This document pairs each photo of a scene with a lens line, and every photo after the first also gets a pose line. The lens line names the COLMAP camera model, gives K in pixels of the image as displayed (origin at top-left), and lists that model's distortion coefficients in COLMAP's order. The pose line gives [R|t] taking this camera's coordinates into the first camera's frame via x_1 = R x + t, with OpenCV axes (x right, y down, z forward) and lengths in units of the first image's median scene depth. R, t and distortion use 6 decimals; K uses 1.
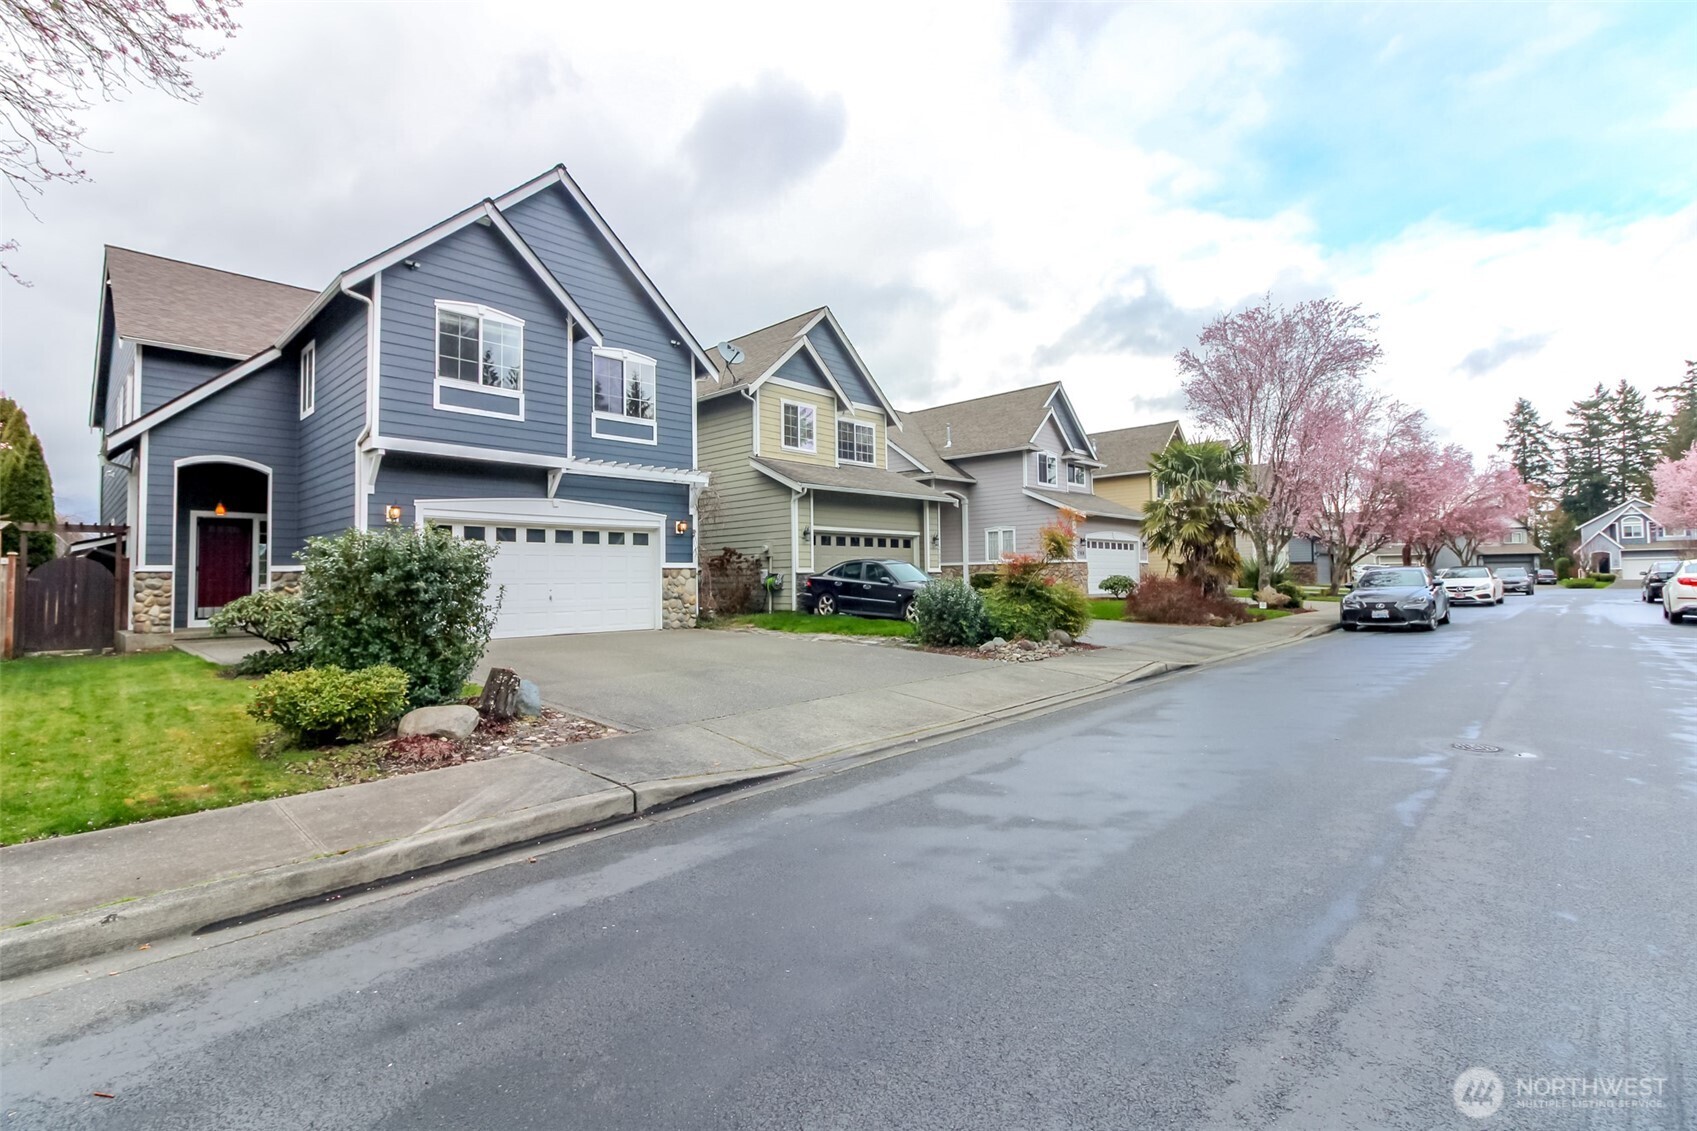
lens RADIAL K [[756.3, 0, 847.0], [0, 756.3, 550.1], [0, 0, 1]] dist [0.000748, 0.000136]
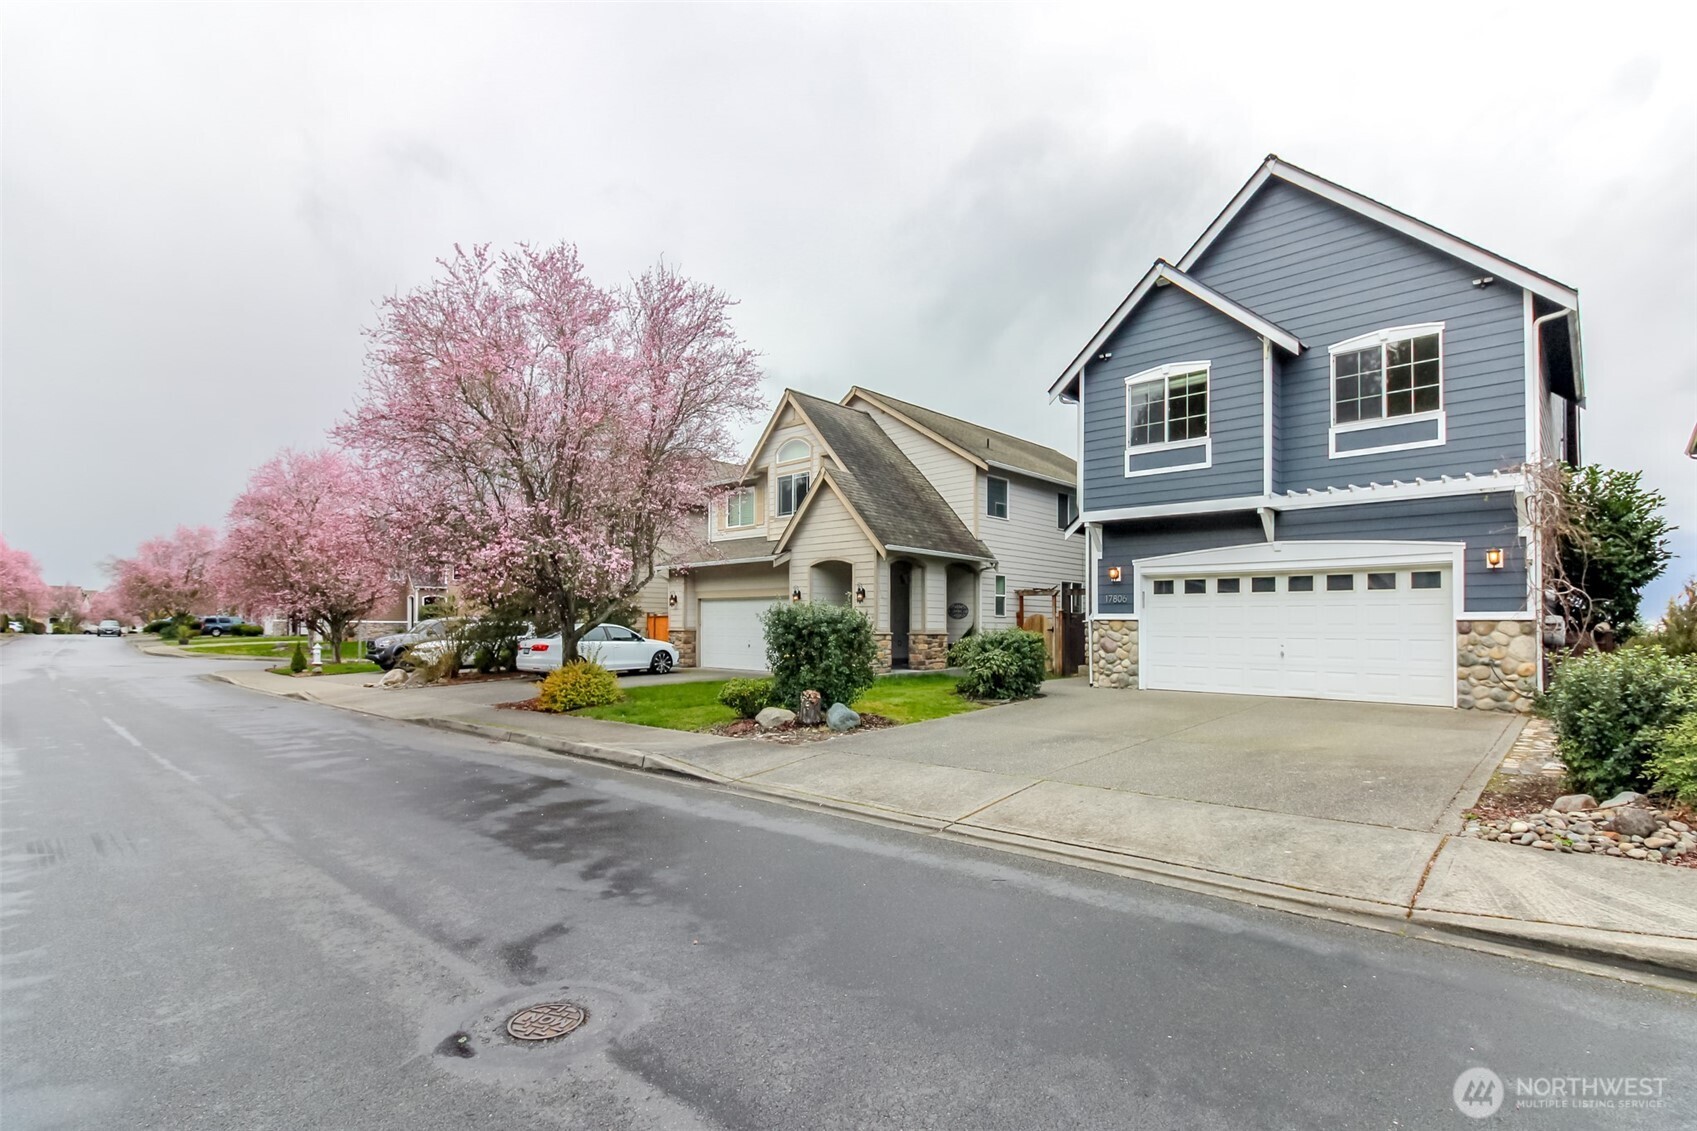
lens RADIAL K [[802.7, 0, 847.3], [0, 802.7, 623.4], [0, 0, 1]] dist [-0.000641, -0.000197]
pose [[0.035334, 0.006314, -0.999356, 0.496463], [0.031469, 0.999477, 0.007428, 0.003891], [0.998880, -0.031711, 0.035117, 0.439592]]
